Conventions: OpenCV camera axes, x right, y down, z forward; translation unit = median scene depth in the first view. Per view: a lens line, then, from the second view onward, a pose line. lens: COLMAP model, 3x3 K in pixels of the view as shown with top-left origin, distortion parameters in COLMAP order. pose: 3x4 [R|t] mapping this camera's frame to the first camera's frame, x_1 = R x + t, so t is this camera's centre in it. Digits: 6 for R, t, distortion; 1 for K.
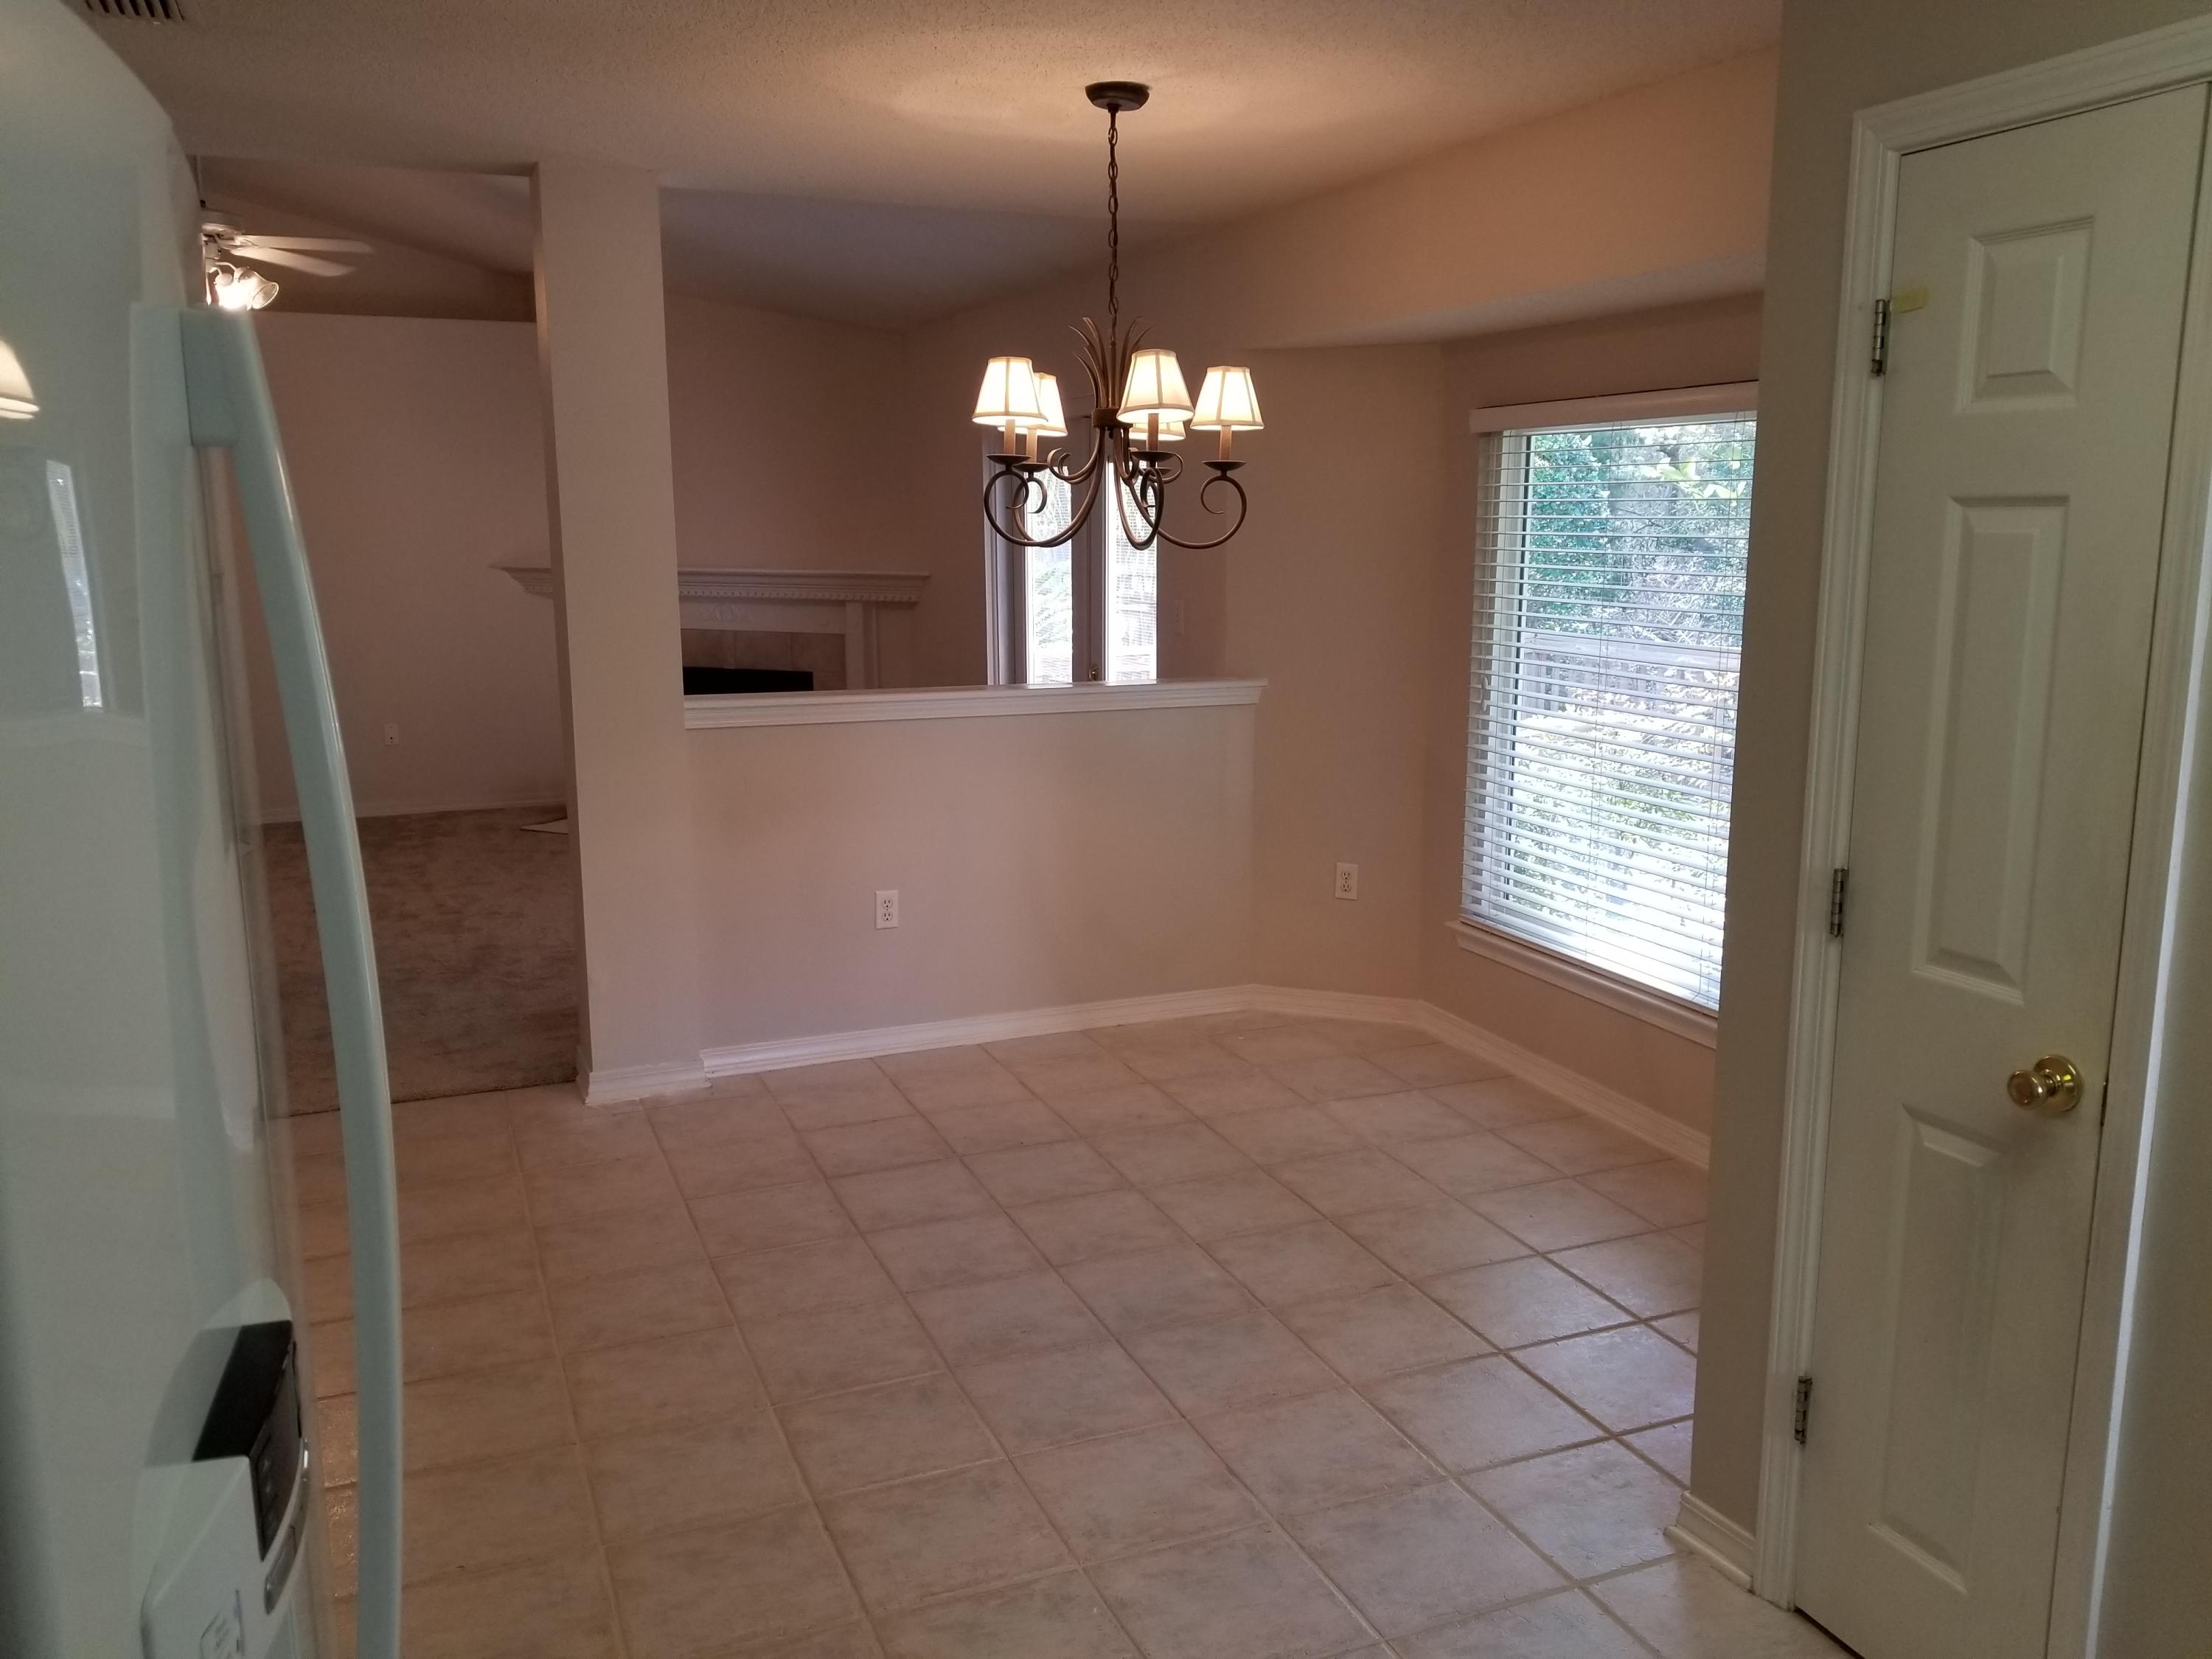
lens RADIAL K [[1747.9, 0, 1145.9], [0, 1747.9, 806.6], [0, 0, 1]] dist [0.061857, -0.121648]
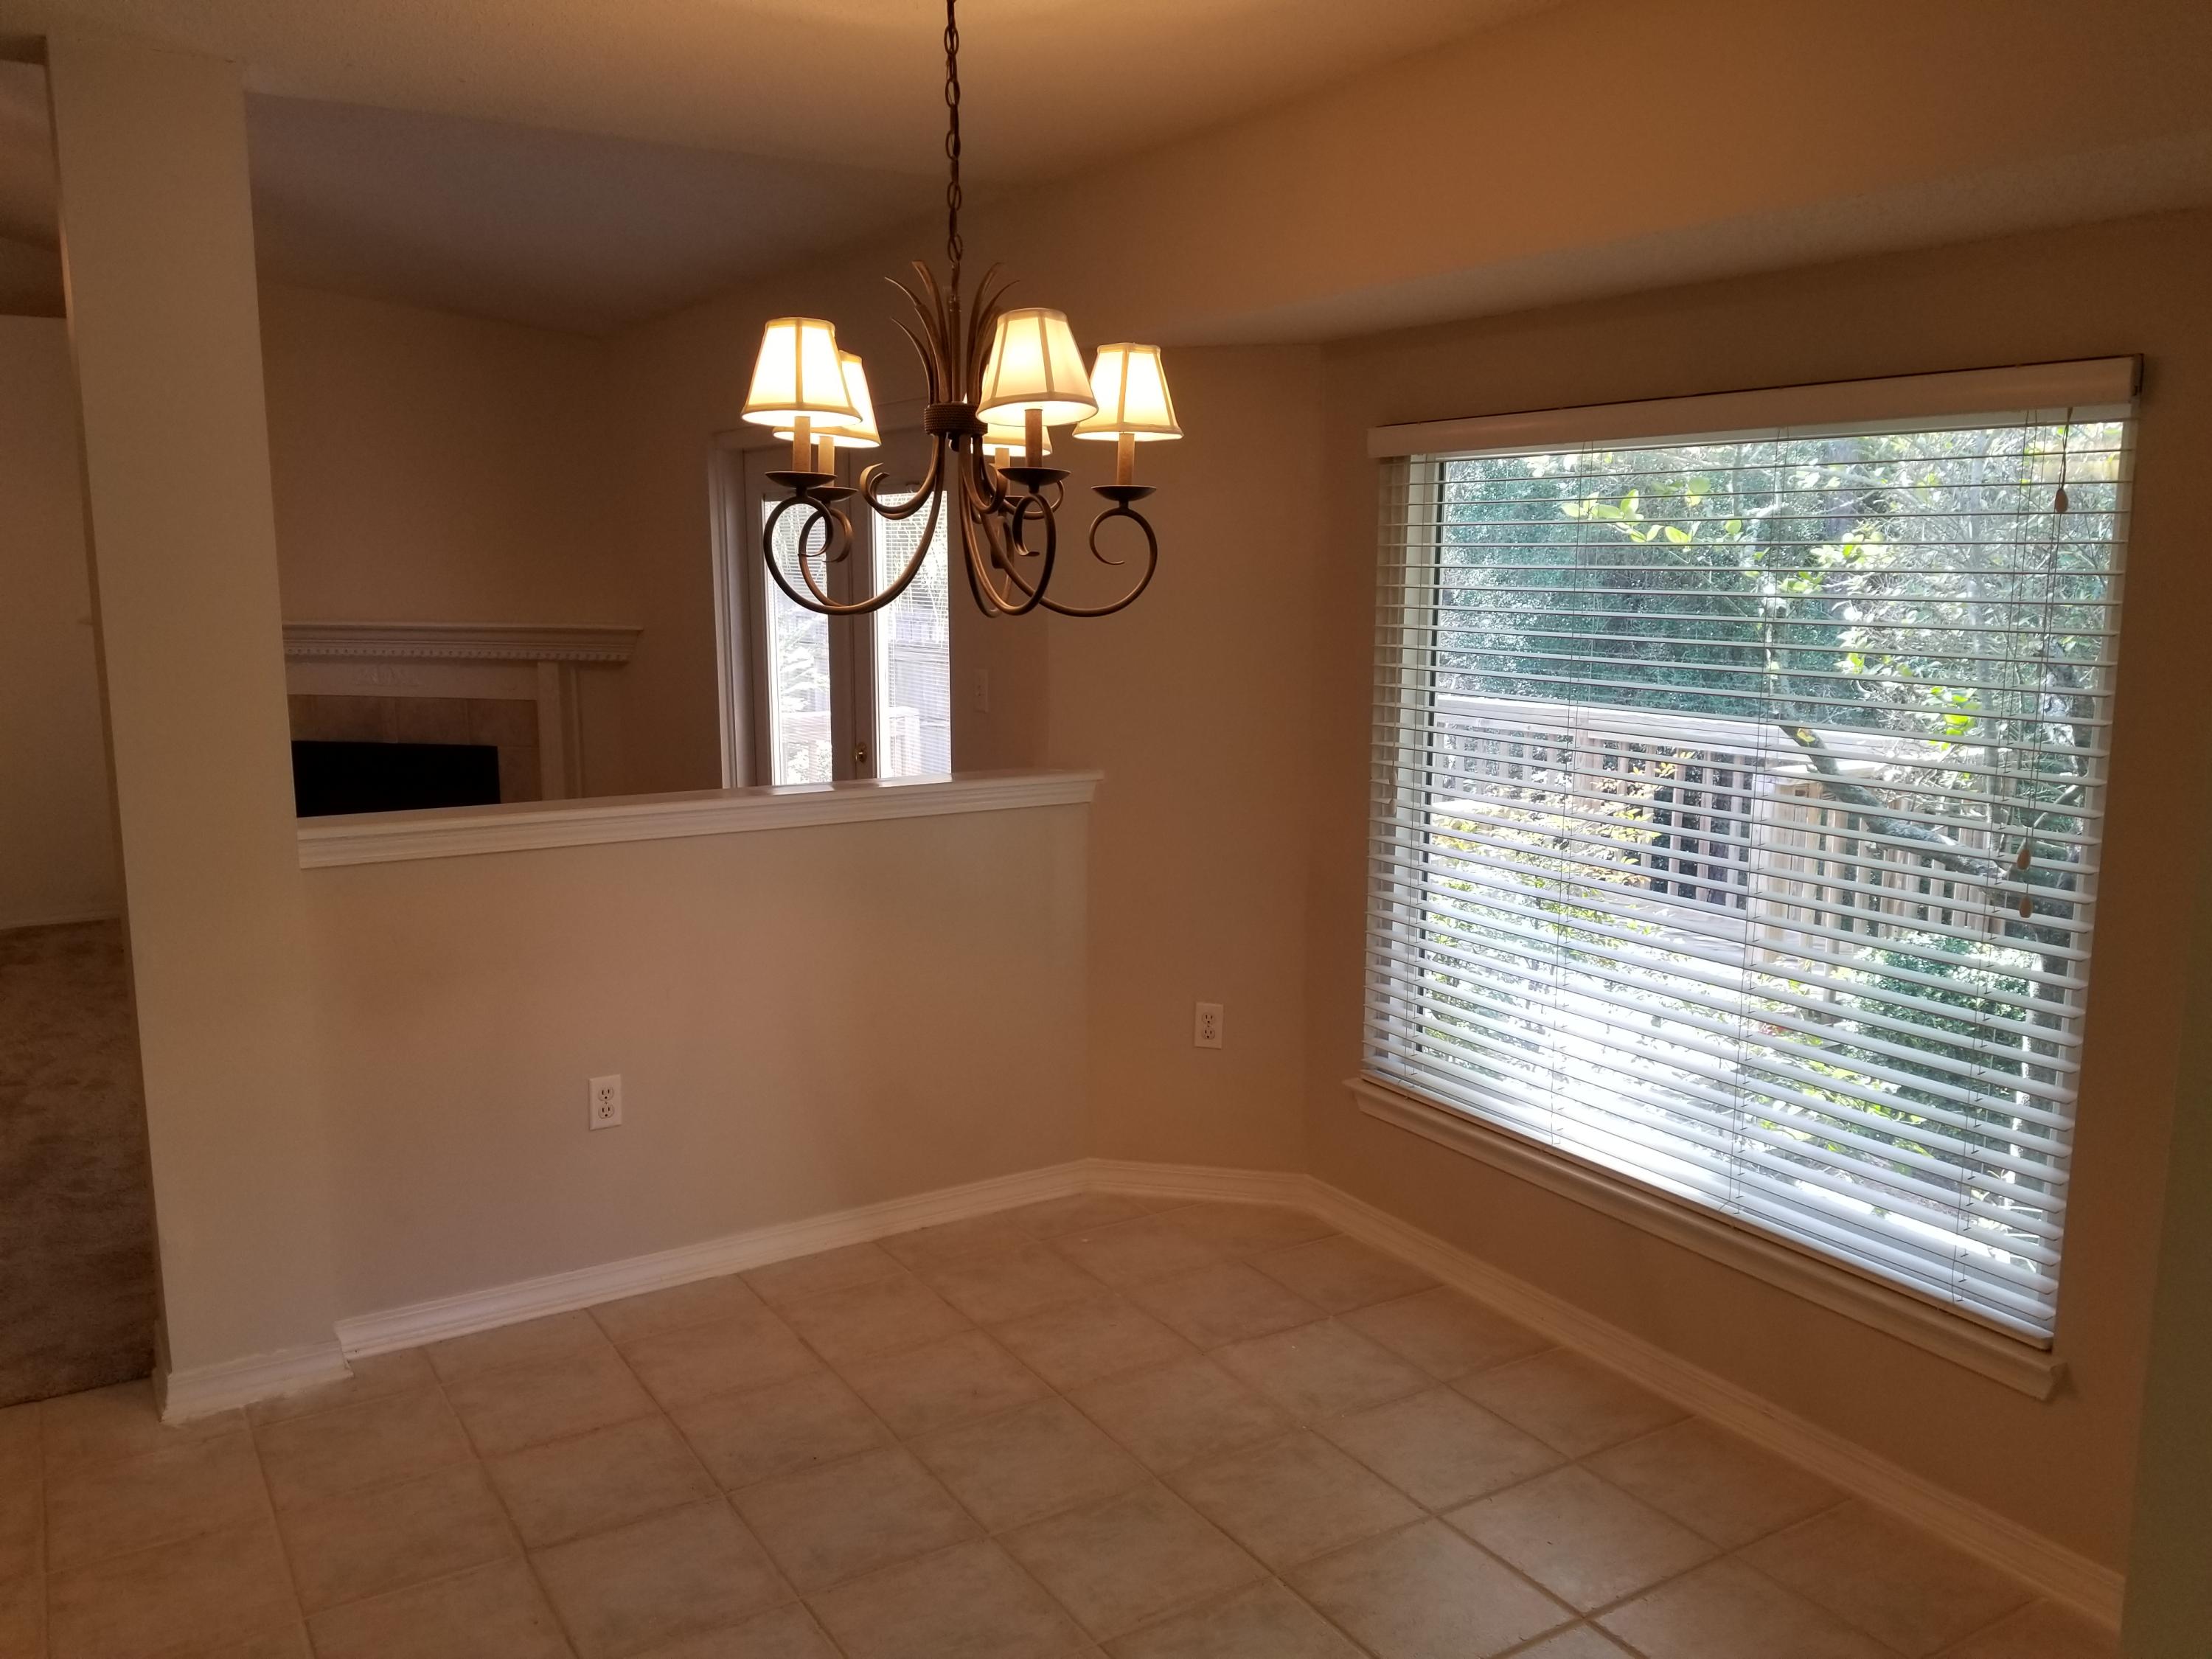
lens RADIAL K [[1747.9, 0, 1121.9], [0, 1747.9, 832.5], [0, 0, 1]] dist [0.061857, -0.121648]
pose [[0.988609, -0.022014, 0.148885, -0.045237], [0.023134, 0.999716, -0.005797, -0.047408], [-0.148715, 0.009175, 0.988838, 0.262922]]
